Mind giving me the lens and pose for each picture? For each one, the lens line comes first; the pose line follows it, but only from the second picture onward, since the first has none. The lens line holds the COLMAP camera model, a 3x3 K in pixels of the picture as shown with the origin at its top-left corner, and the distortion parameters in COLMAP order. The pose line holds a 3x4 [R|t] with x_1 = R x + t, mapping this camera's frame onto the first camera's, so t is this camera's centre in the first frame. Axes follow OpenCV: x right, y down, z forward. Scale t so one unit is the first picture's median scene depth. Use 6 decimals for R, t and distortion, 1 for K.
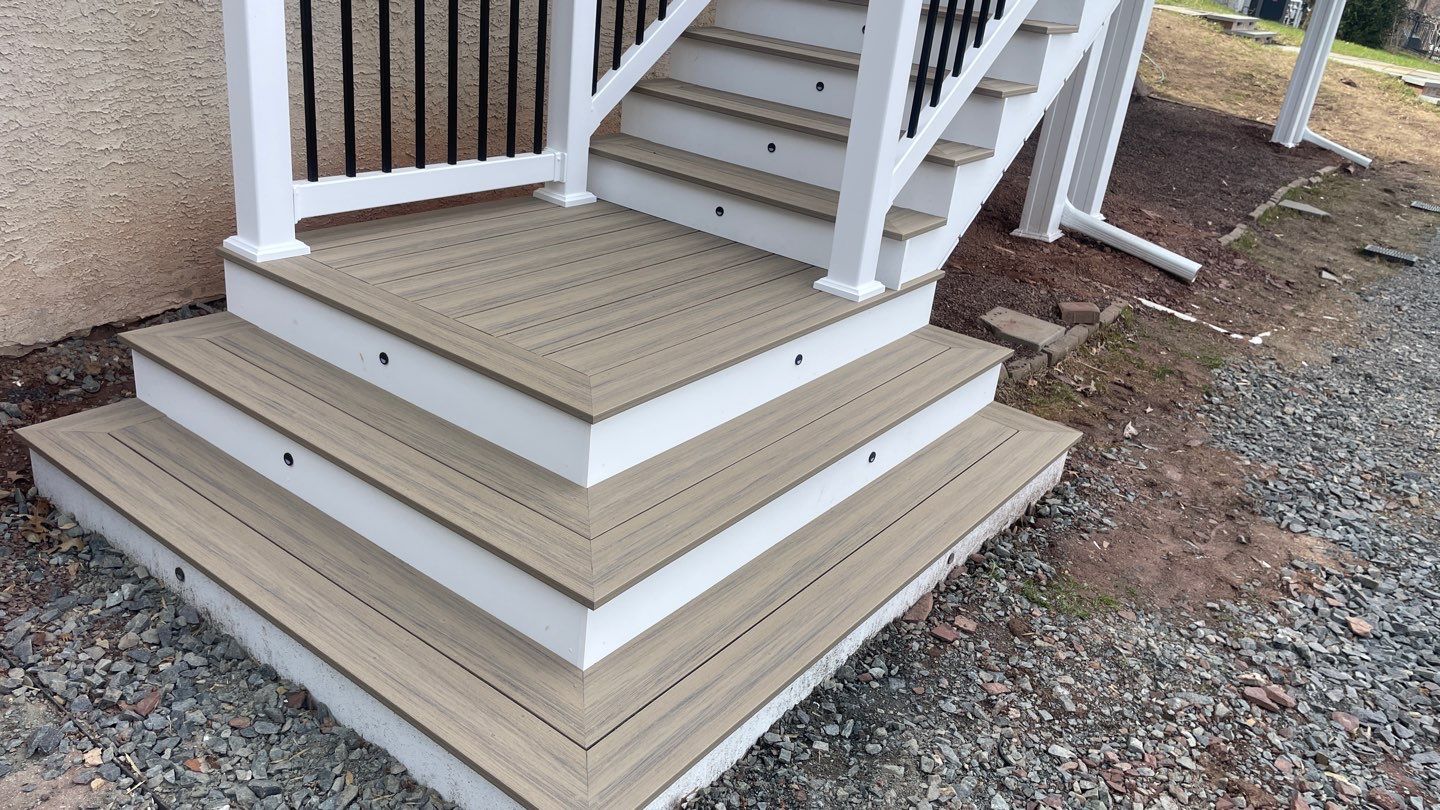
lens RADIAL K [[1101.9, 0, 712.0], [0, 1101.9, 400.7], [0, 0, 1]] dist [0.034806, -0.013598]
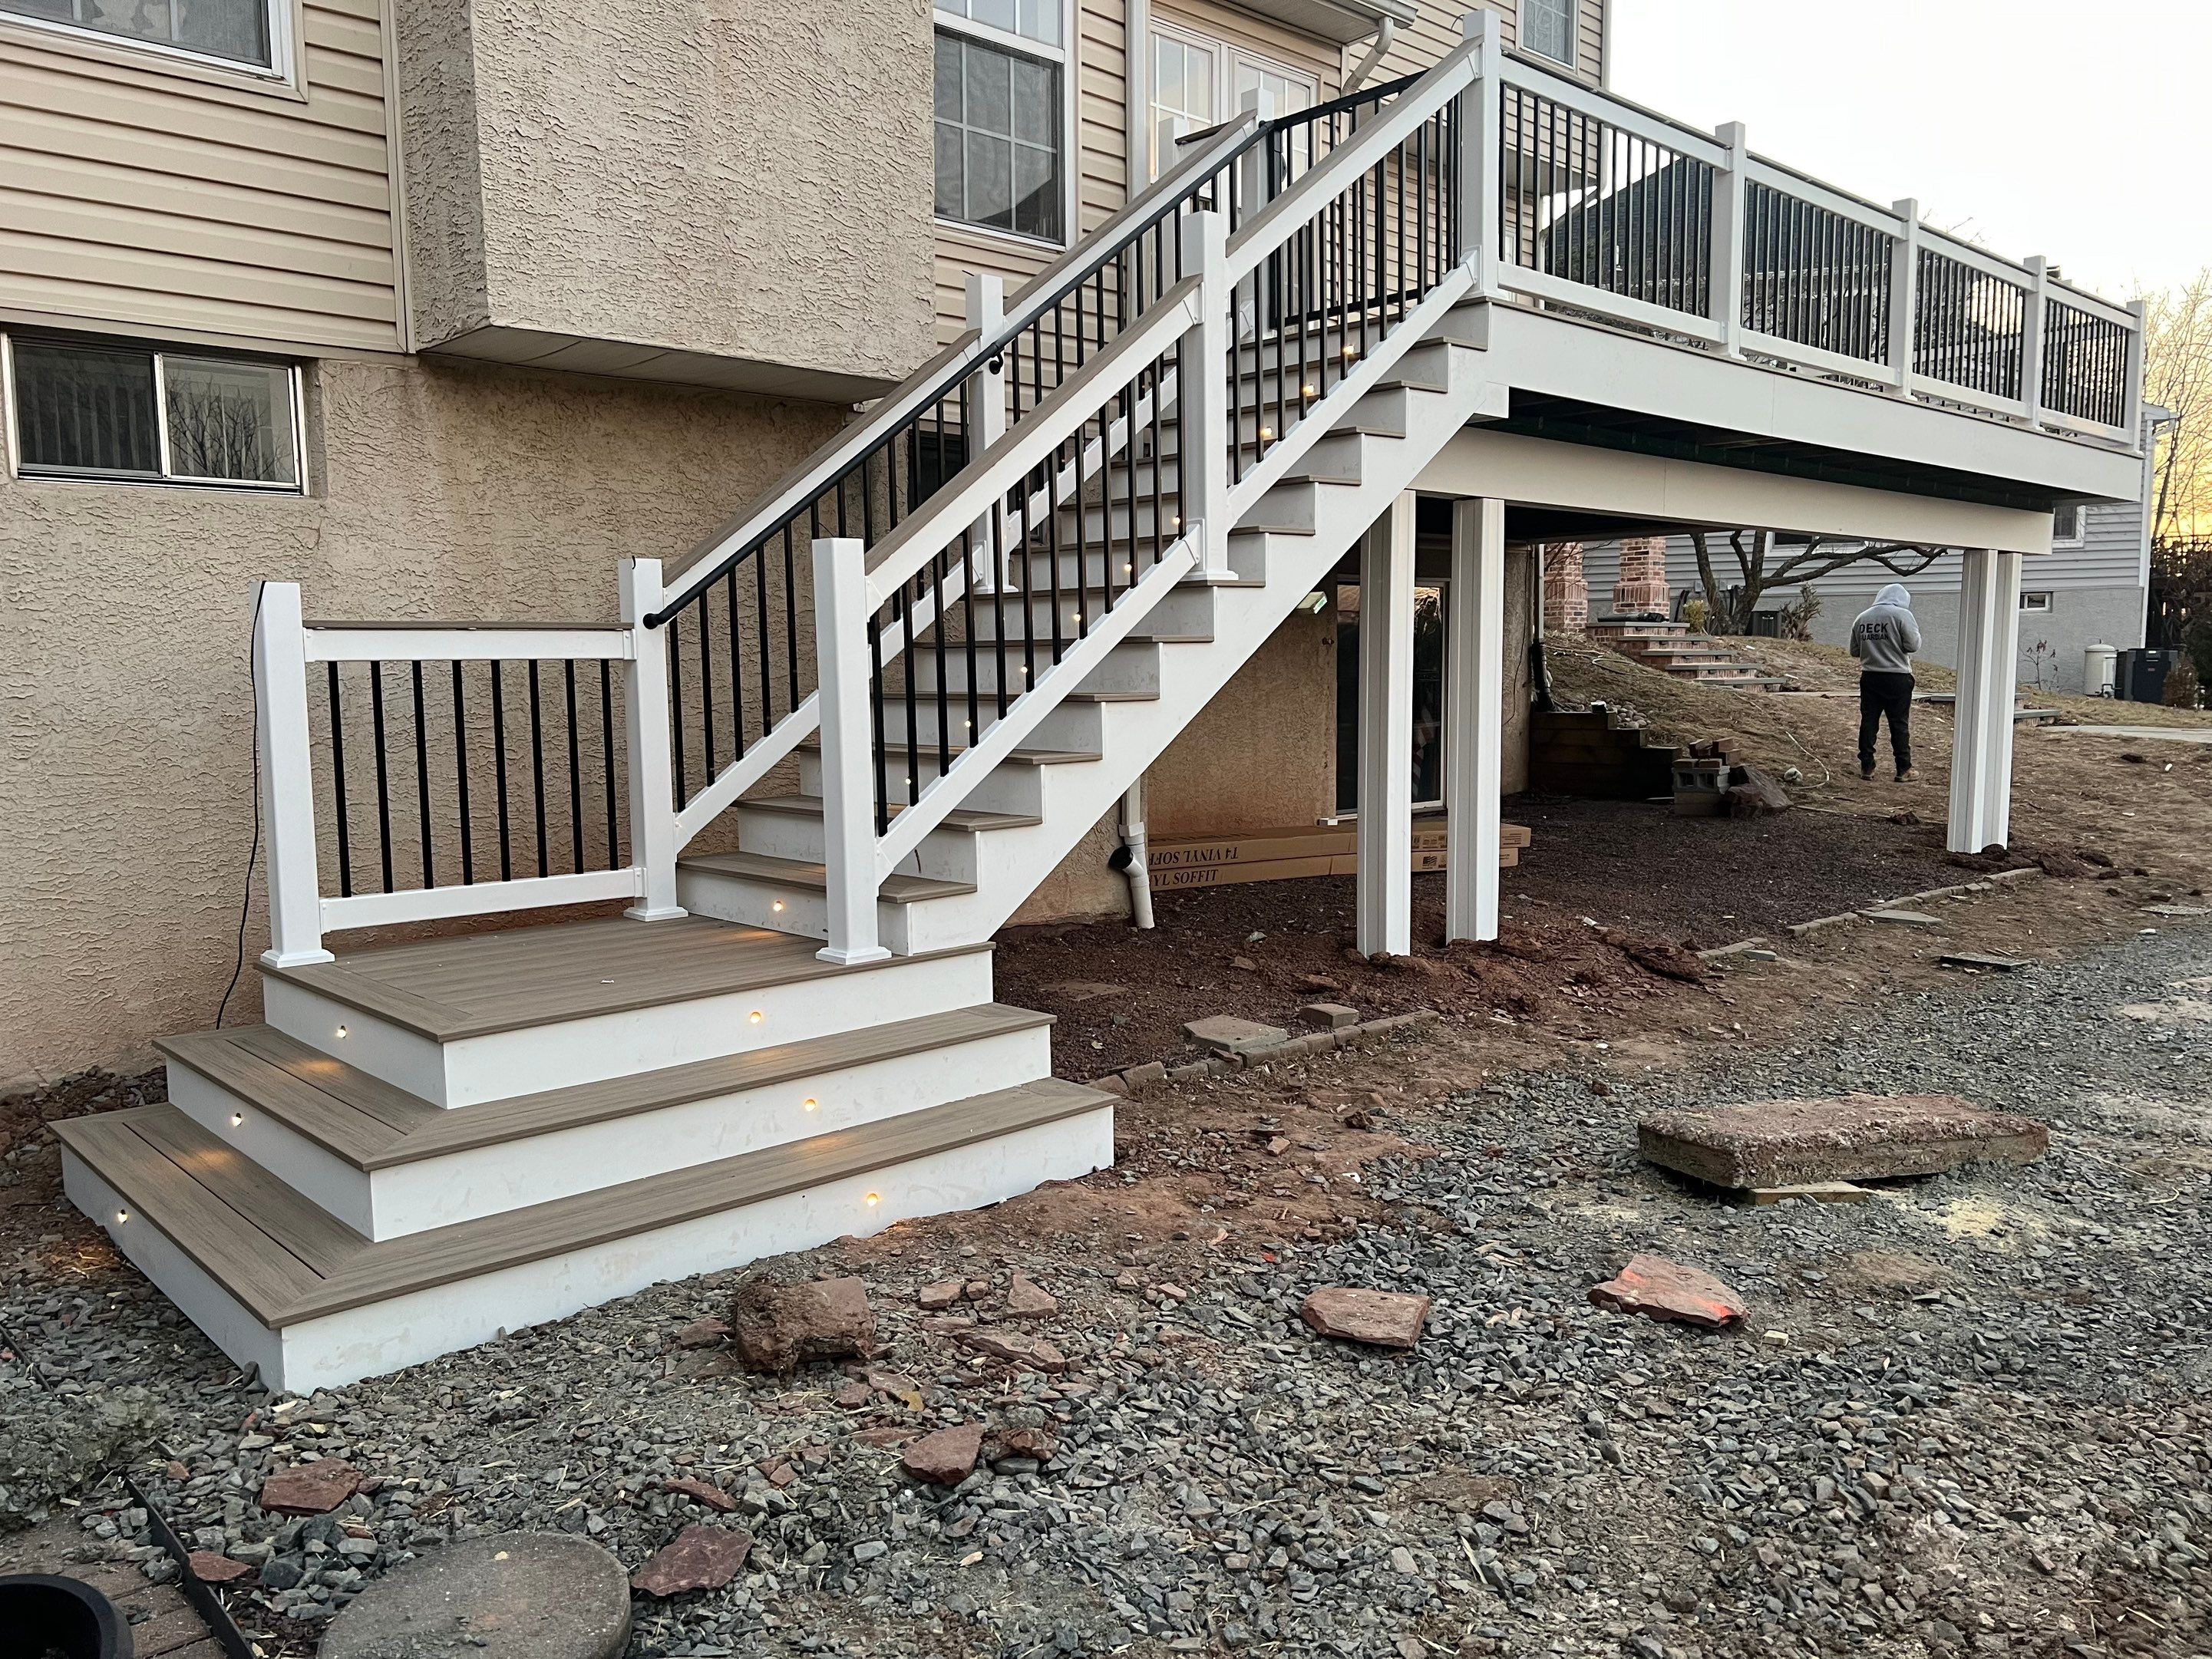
lens RADIAL K [[1645.0, 0, 1116.8], [0, 1645.0, 841.5], [0, 0, 1]] dist [-0.004983, -0.002960]
pose [[0.980208, -0.102369, -0.169447, 0.615251], [0.045077, 0.948856, -0.312476, 0.268386], [0.192769, 0.298653, 0.934691, -0.348492]]
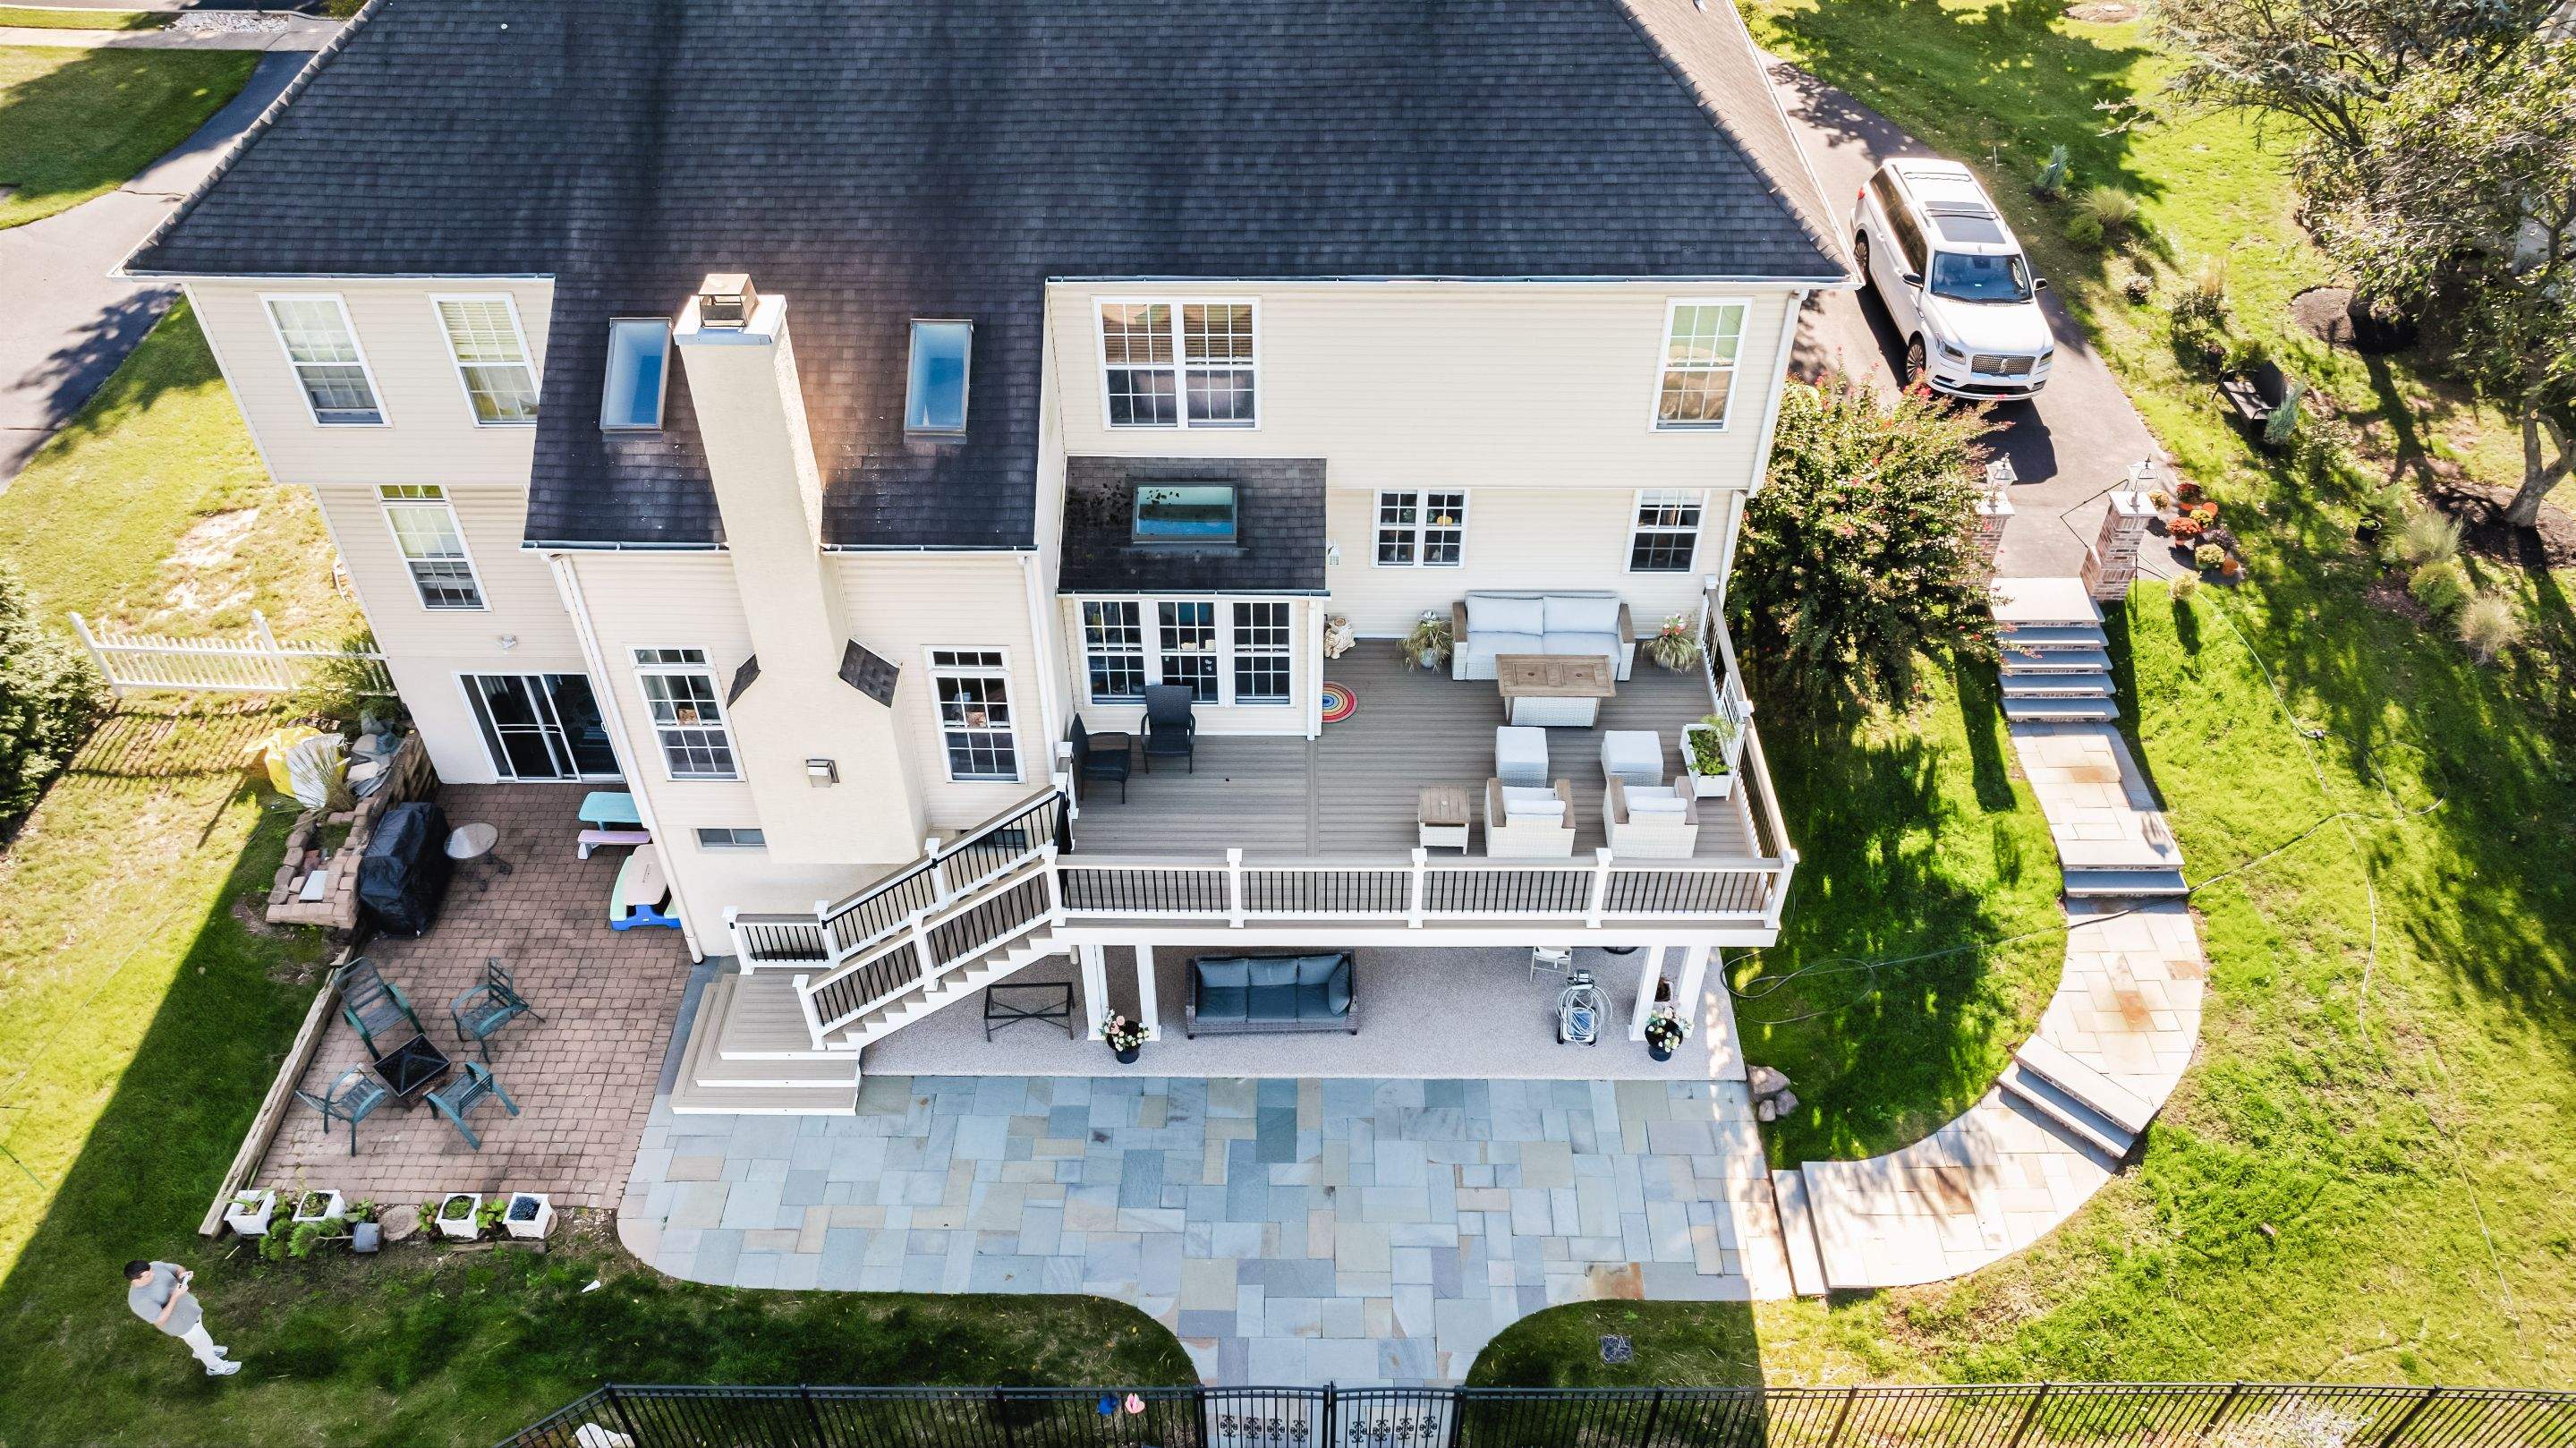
lens RADIAL K [[1813.4, 0, 1287.9], [0, 1813.4, 703.0], [0, 0, 1]] dist [-0.050729, 0.045303]
pose [[0.605917, 0.448473, -0.657066, 5.526872], [-0.258422, 0.892118, 0.370599, -4.665532], [0.752384, -0.054752, 0.656445, -2.232691]]
